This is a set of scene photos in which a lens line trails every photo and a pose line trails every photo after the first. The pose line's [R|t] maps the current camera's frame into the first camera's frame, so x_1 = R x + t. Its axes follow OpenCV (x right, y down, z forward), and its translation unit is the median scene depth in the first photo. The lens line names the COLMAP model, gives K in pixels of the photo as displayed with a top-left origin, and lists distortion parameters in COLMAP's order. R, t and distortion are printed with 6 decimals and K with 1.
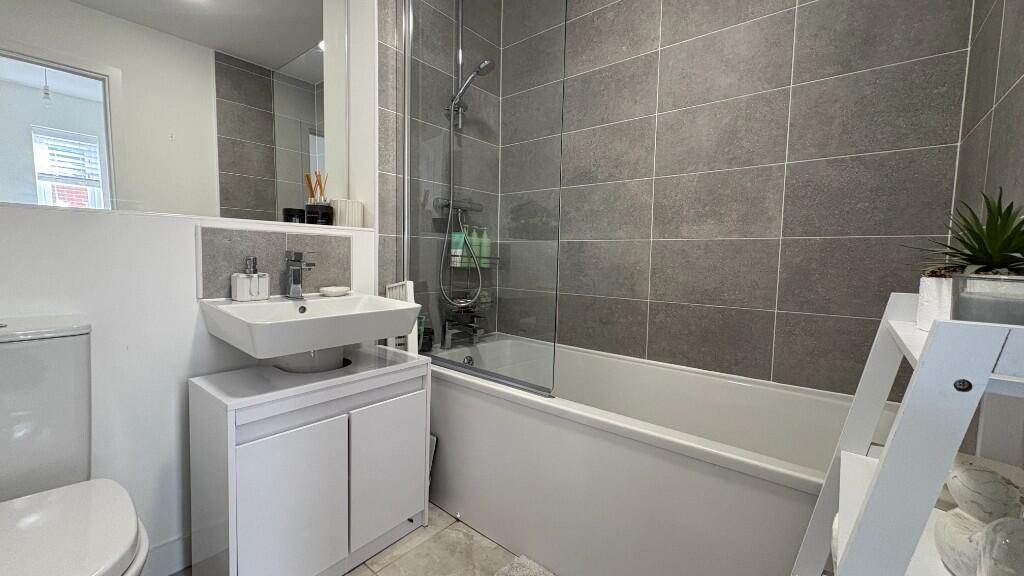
lens RADIAL K [[407.4, 0, 509.0], [0, 407.4, 285.2], [0, 0, 1]] dist [0.001544, -0.000261]
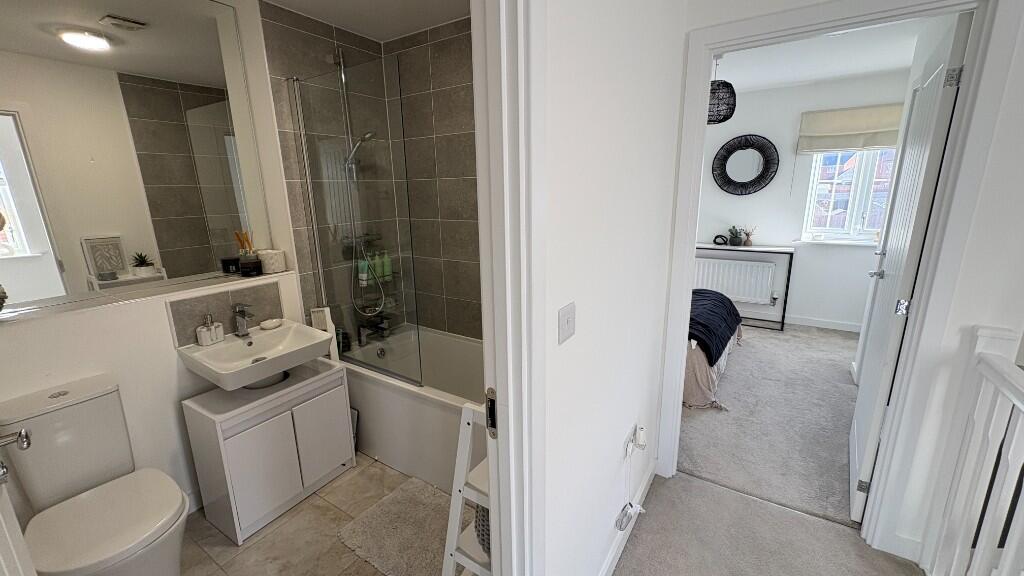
lens RADIAL K [[407.4, 0, 508.2], [0, 407.4, 285.9], [0, 0, 1]] dist [0.001544, -0.000261]
pose [[0.991647, -0.069700, 0.108527, 0.234570], [0.050935, 0.984647, 0.166963, -0.294162], [-0.118498, -0.160040, 0.979972, -0.446847]]
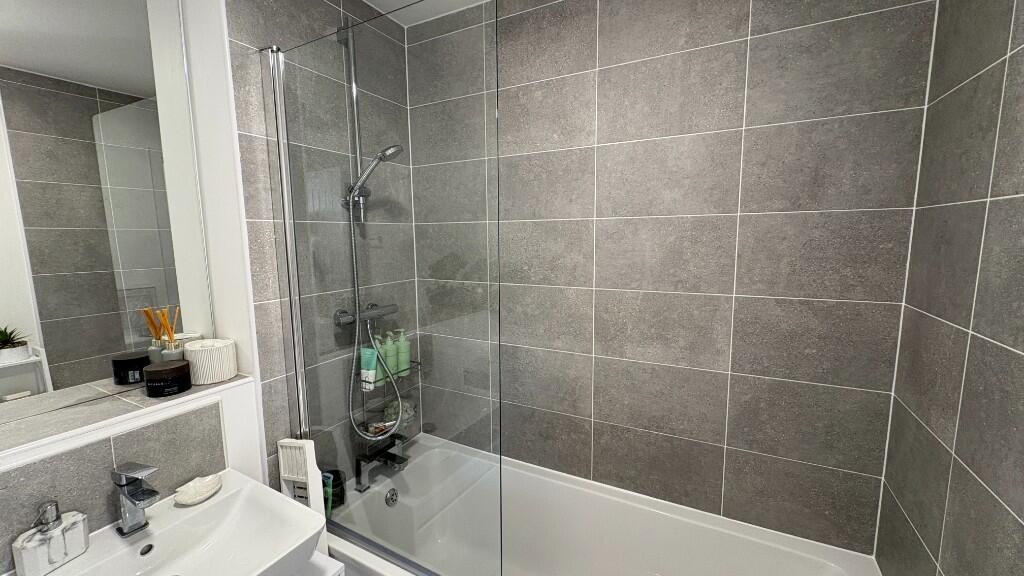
lens RADIAL K [[407.4, 0, 508.9], [0, 407.4, 287.1], [0, 0, 1]] dist [0.001544, -0.000261]
pose [[0.977680, -0.057350, 0.202121, -0.008746], [0.046237, 0.997170, 0.059285, -0.346770], [-0.204949, -0.048617, 0.977565, 0.171960]]
